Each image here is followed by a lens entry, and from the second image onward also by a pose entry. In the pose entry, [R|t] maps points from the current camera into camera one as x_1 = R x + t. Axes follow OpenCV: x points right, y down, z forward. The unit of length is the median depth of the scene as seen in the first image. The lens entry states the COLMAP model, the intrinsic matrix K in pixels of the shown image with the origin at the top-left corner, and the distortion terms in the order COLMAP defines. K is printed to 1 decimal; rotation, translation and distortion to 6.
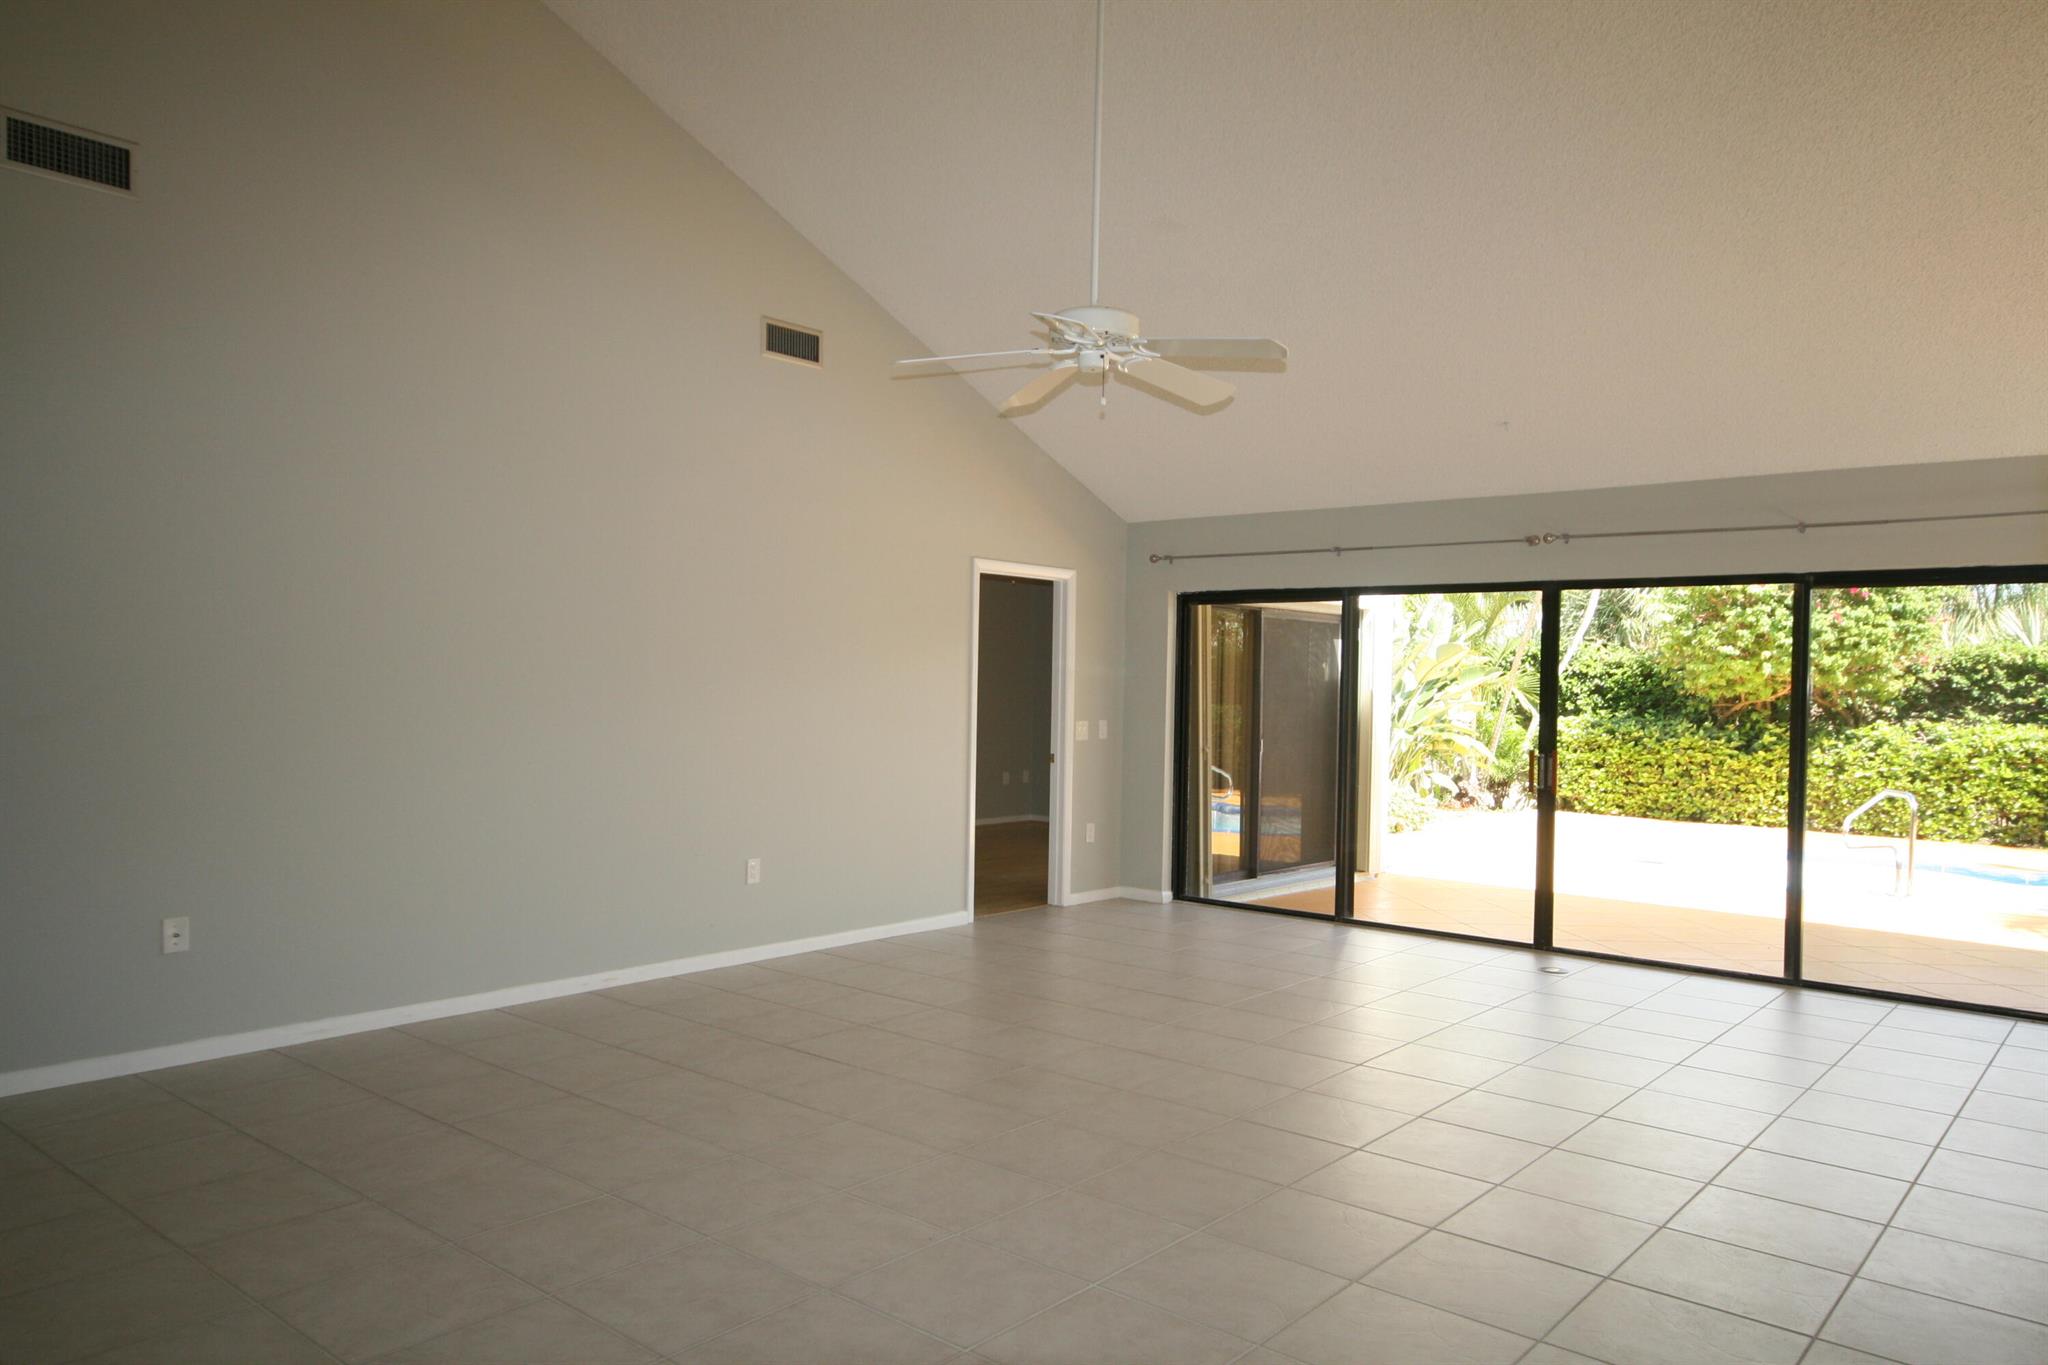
lens RADIAL K [[1392.0, 0, 1029.6], [0, 1392.0, 709.0], [0, 0, 1]] dist [-0.004120, 0.031338]
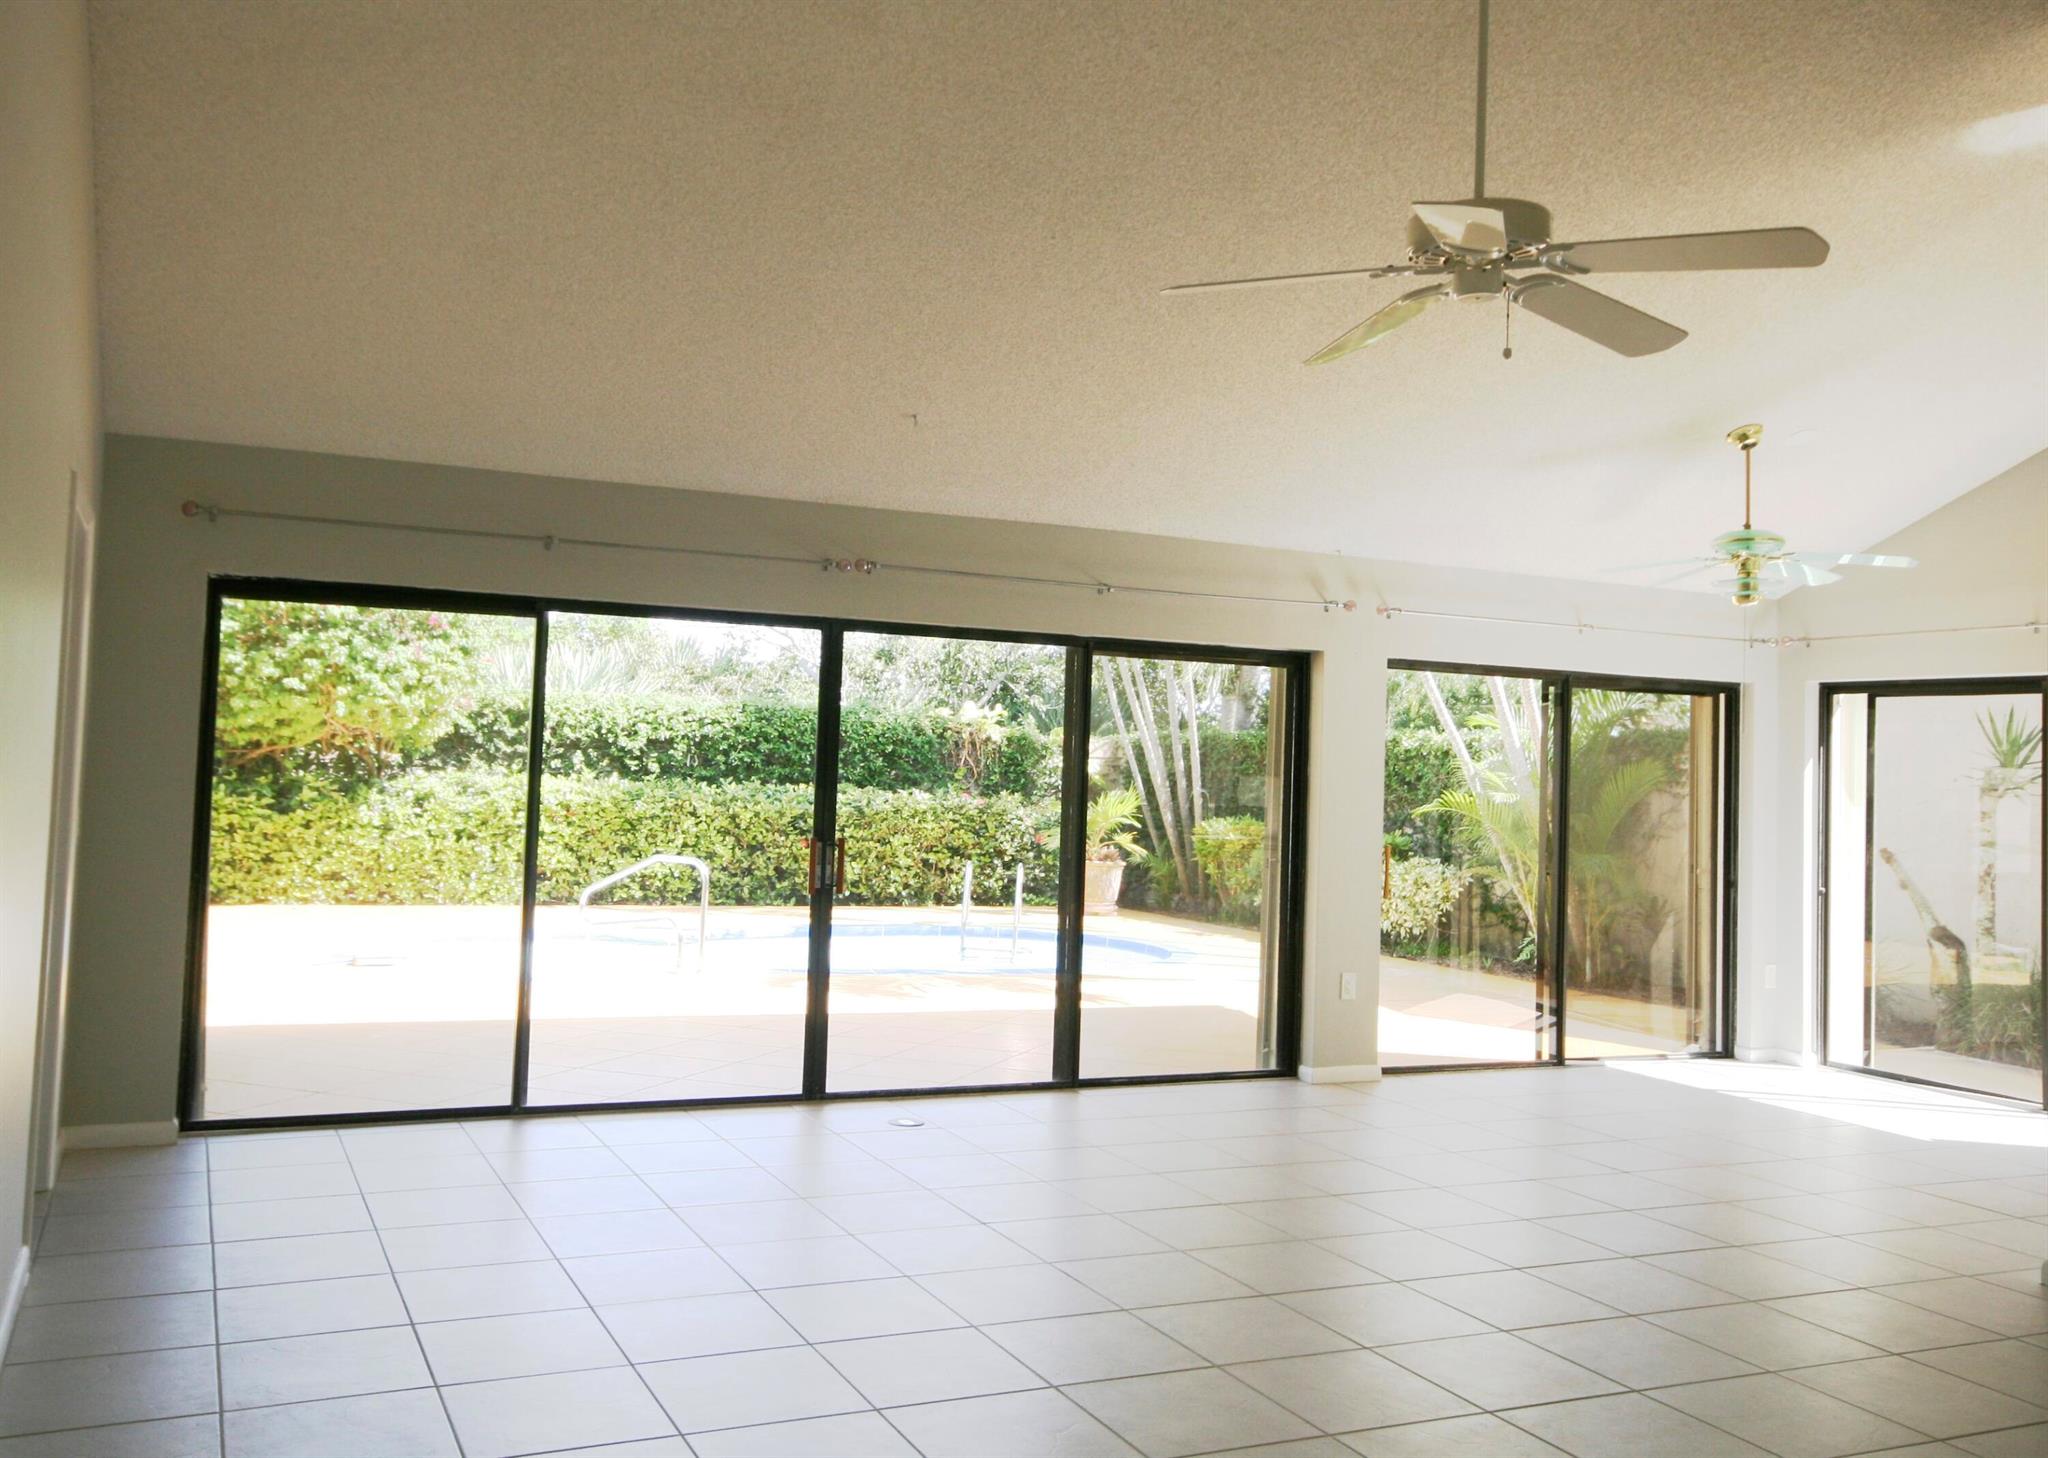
lens RADIAL K [[1725.1, 0, 919.4], [0, 1725.1, 634.0], [0, 0, 1]] dist [0.001092, 0.000139]
pose [[0.448735, 0.062507, 0.891476, -0.216441], [-0.009107, 0.997819, -0.065379, -0.009376], [-0.893618, 0.021219, 0.448326, 0.242290]]
